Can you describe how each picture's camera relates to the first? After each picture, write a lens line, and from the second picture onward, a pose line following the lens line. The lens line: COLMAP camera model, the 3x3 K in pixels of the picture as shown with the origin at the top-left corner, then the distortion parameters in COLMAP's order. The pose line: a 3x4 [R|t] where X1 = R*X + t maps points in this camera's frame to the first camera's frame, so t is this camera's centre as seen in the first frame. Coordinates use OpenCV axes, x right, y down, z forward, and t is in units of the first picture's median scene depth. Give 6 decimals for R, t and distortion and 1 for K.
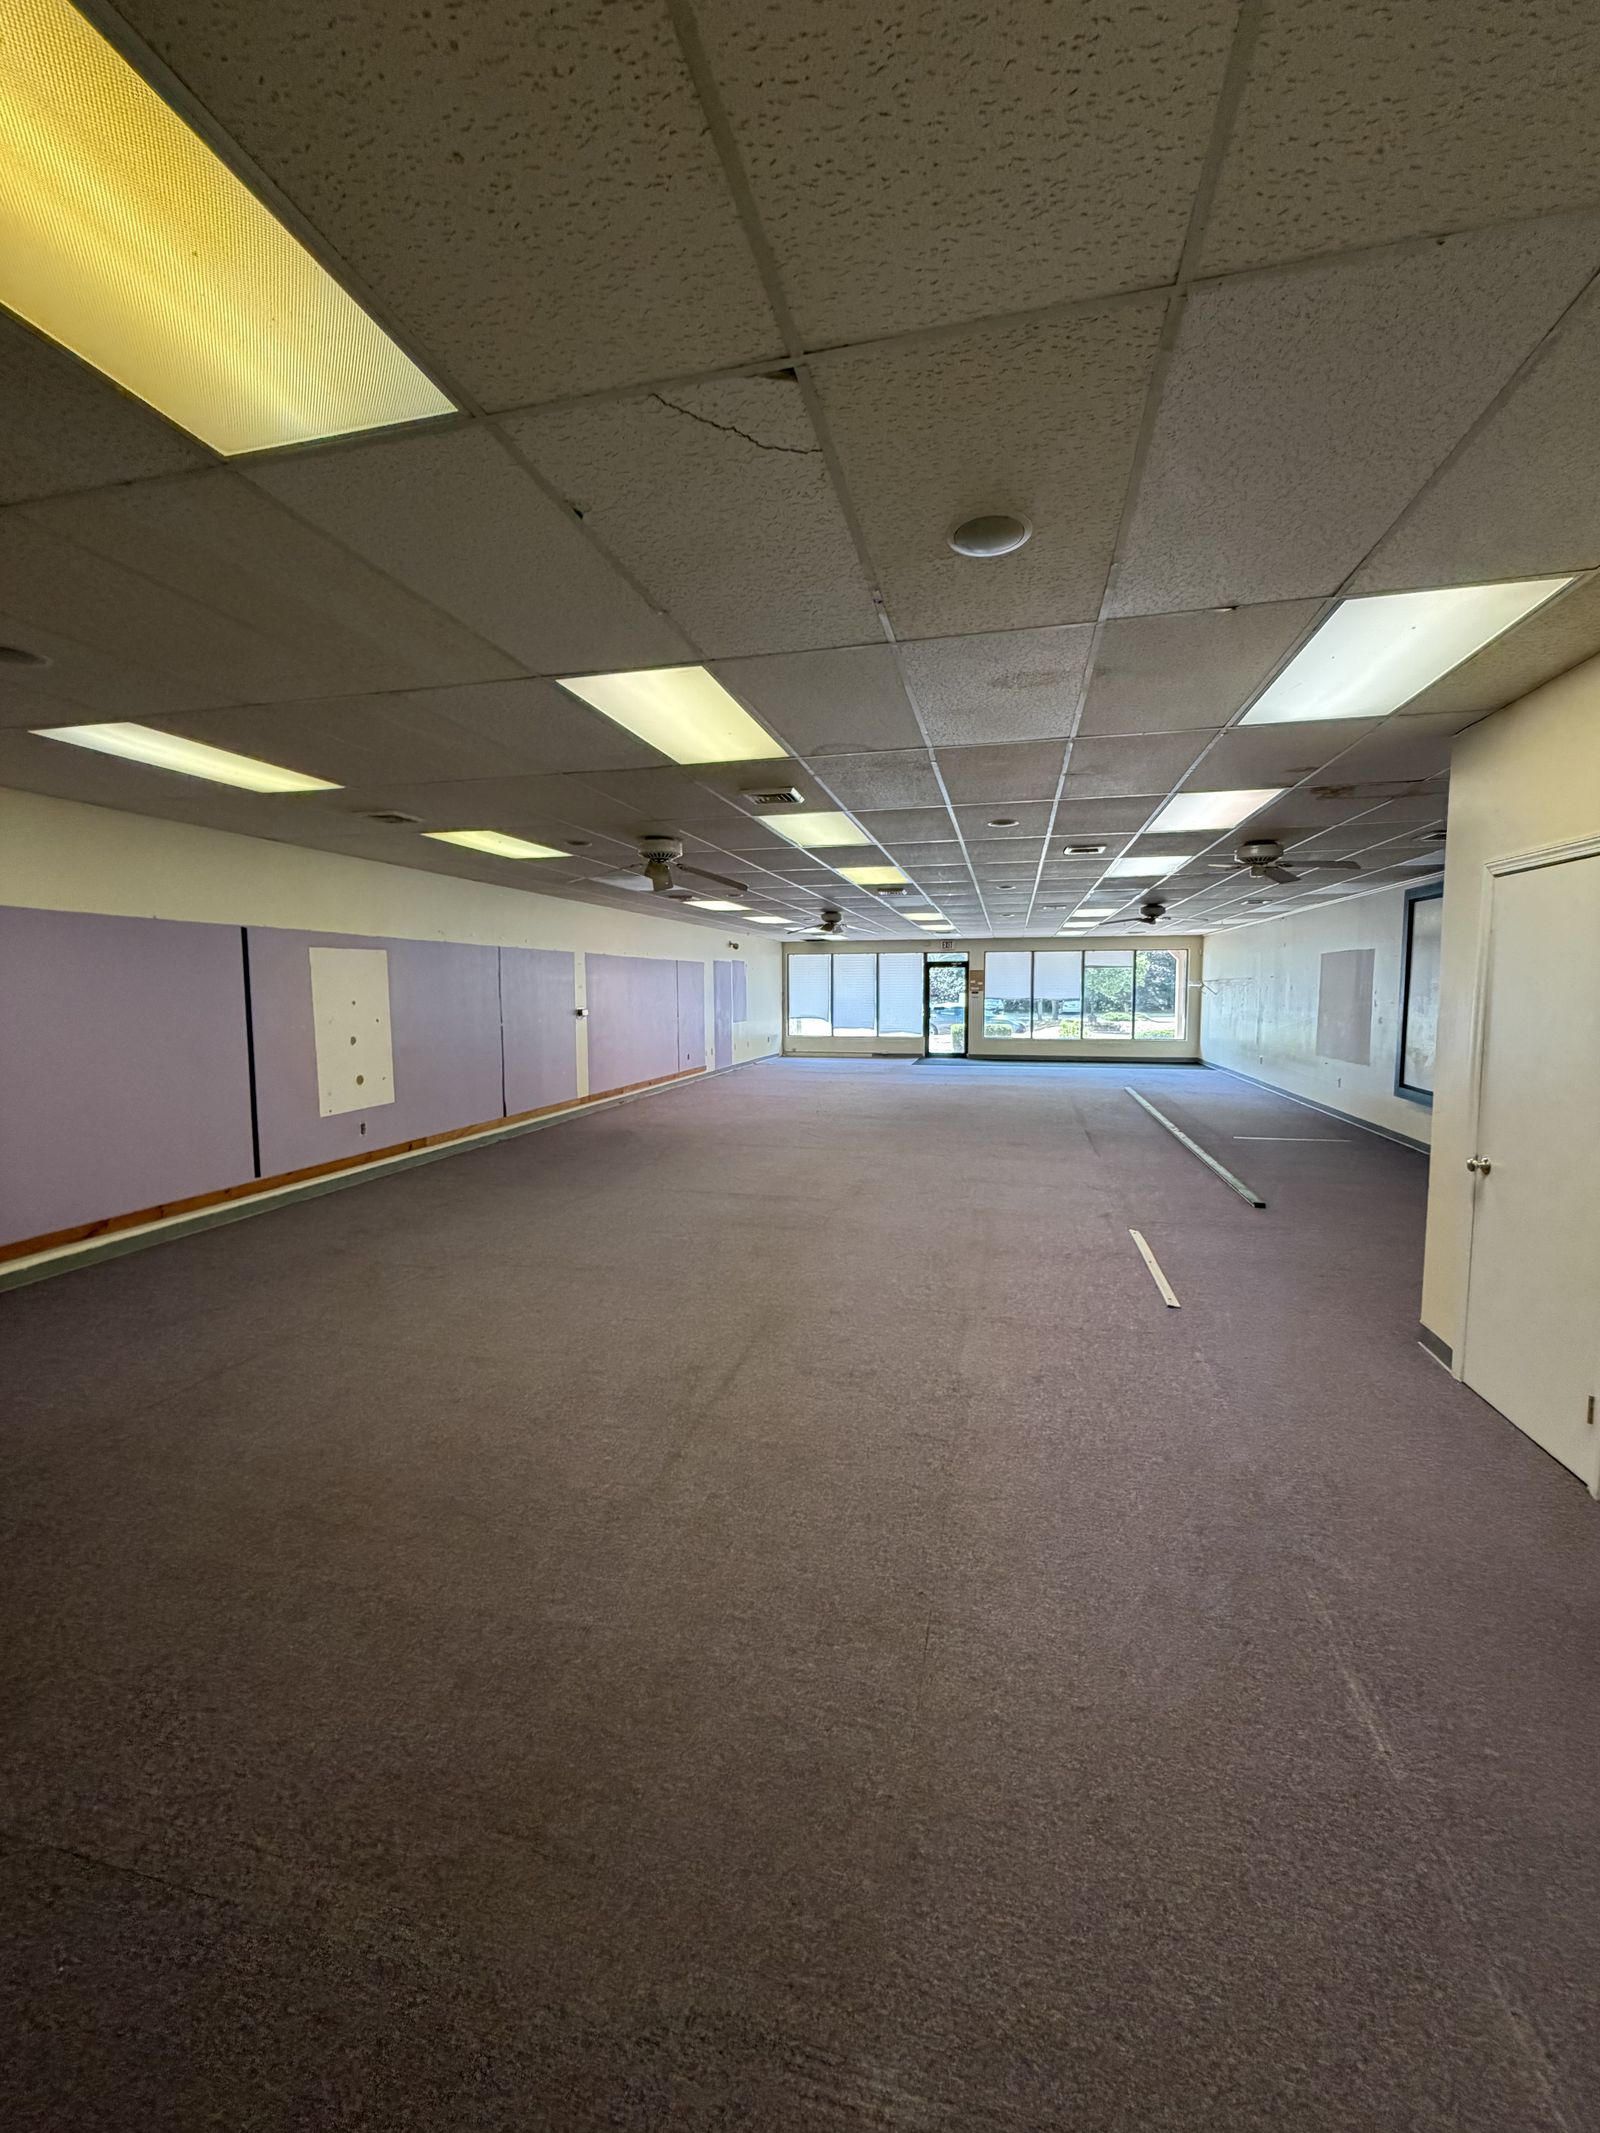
lens RADIAL K [[855.4, 0, 803.3], [0, 855.4, 1063.6], [0, 0, 1]] dist [-0.001236, 0.000286]
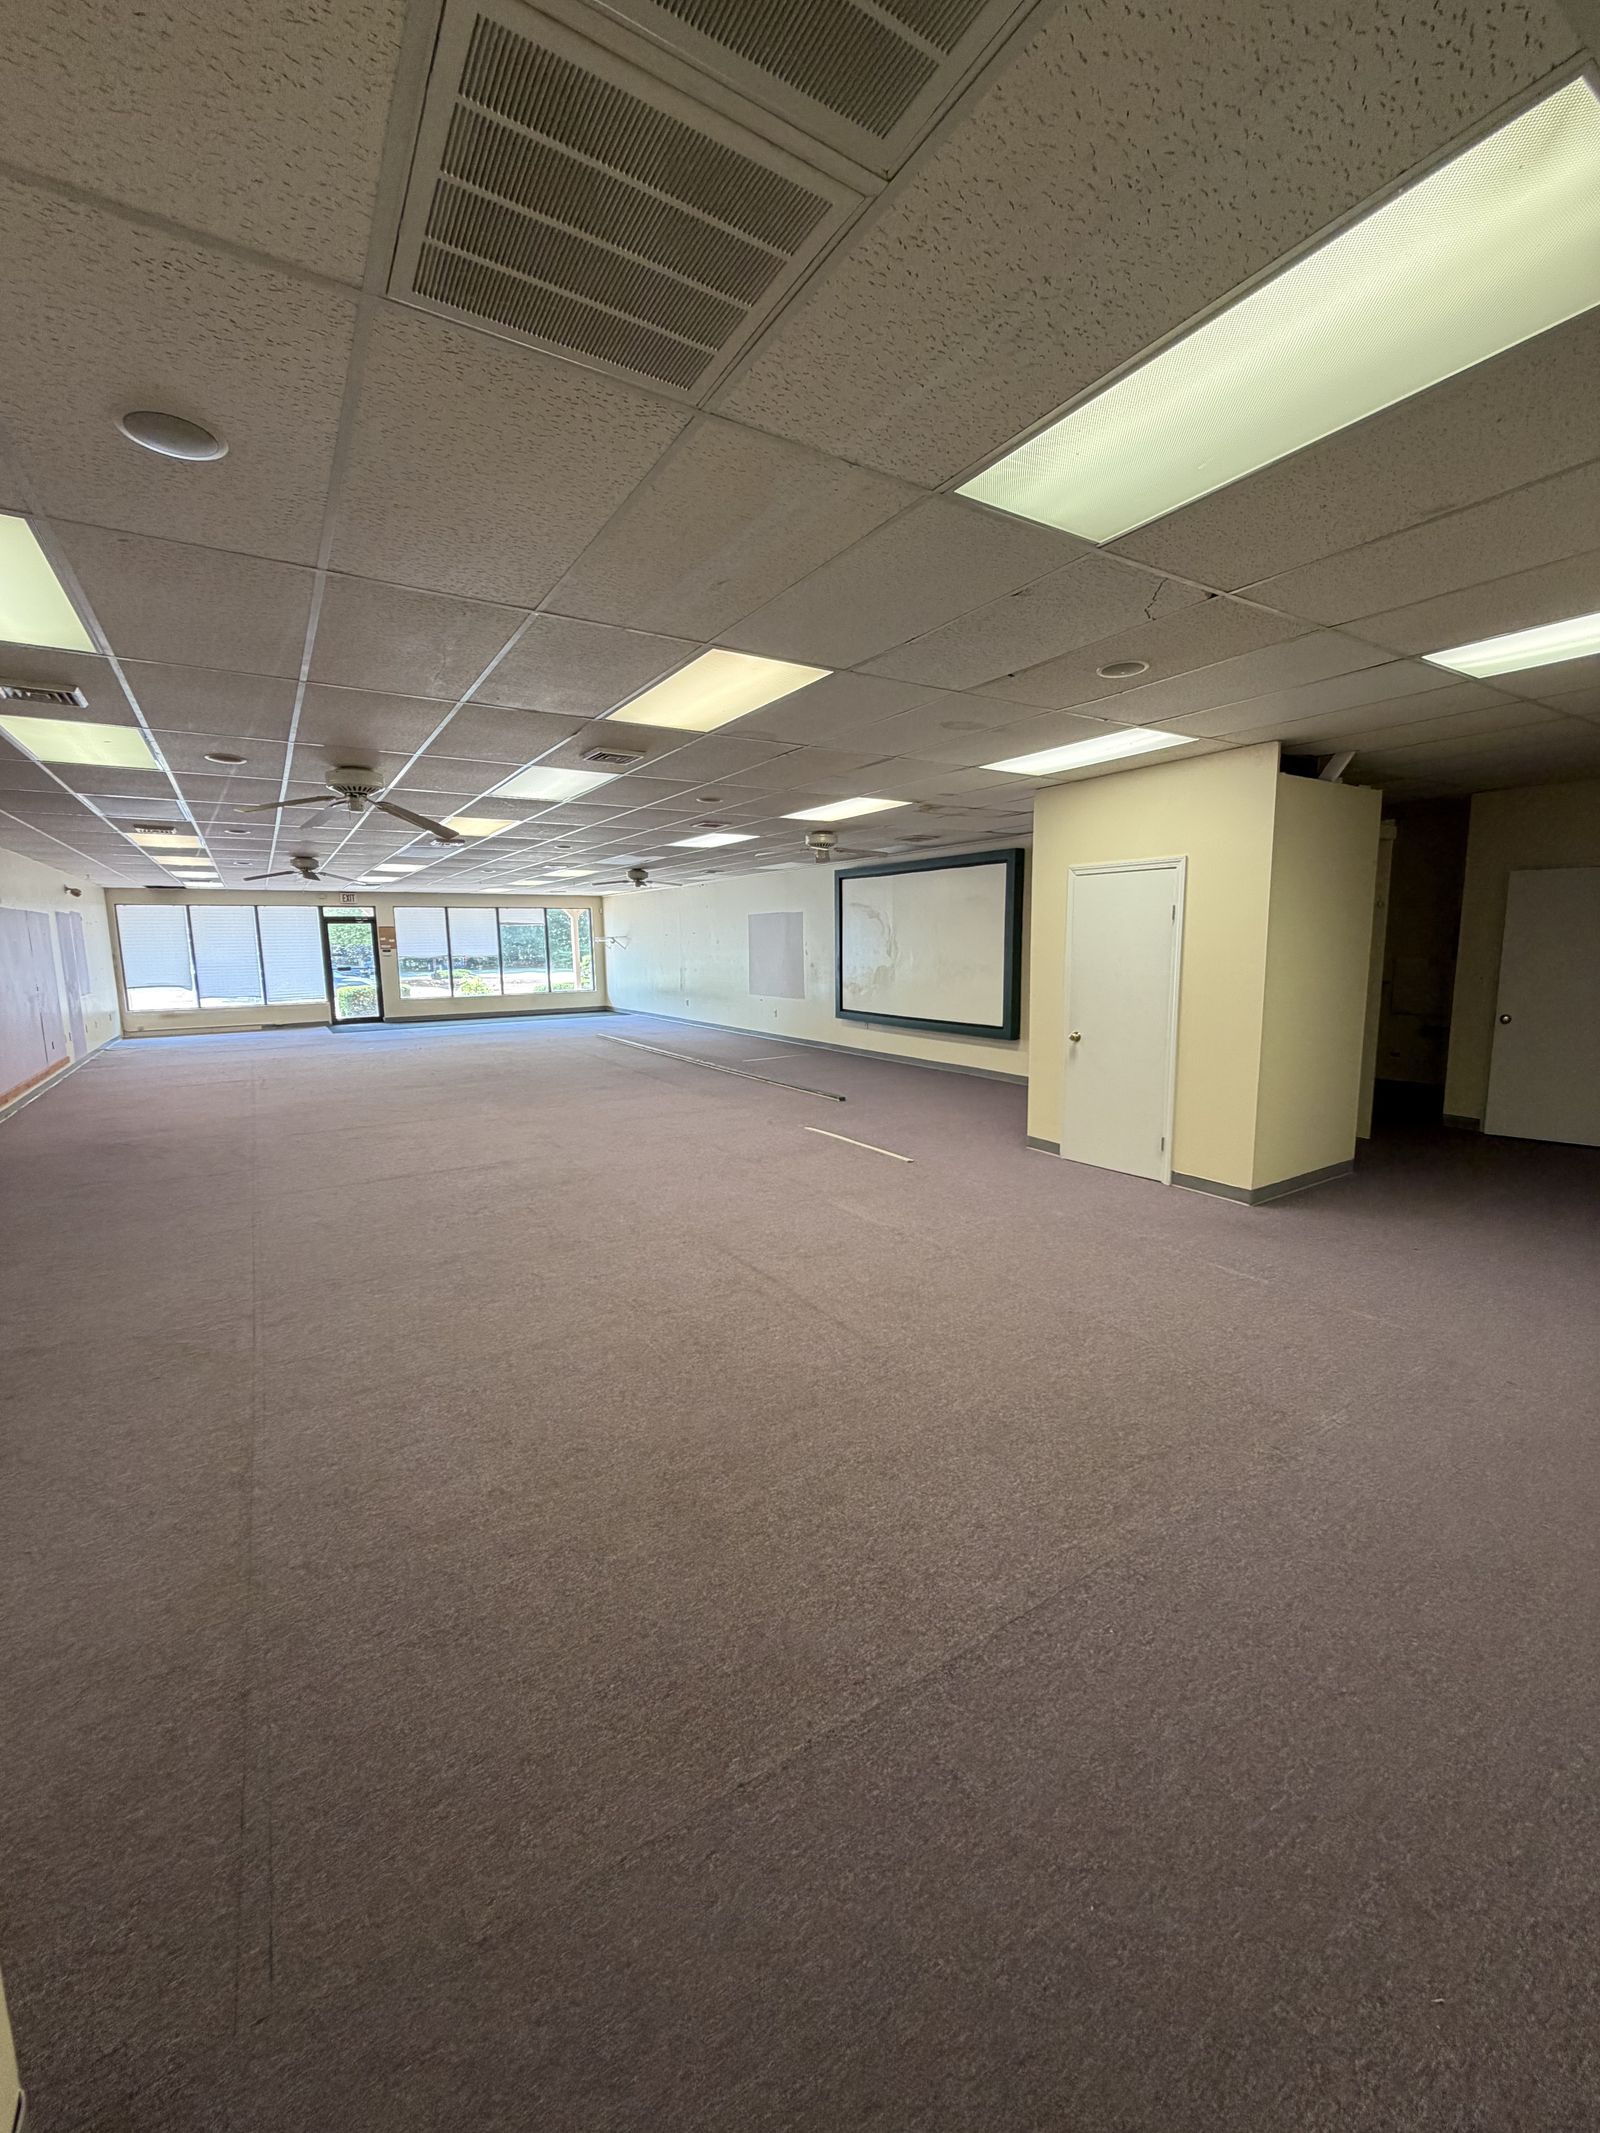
lens RADIAL K [[855.4, 0, 804.6], [0, 855.4, 1064.4], [0, 0, 1]] dist [-0.001236, 0.000286]
pose [[0.687327, -0.111656, 0.717715, -0.176925], [0.075526, 0.993744, 0.082270, -0.002944], [-0.722411, -0.002340, 0.691460, 0.031998]]
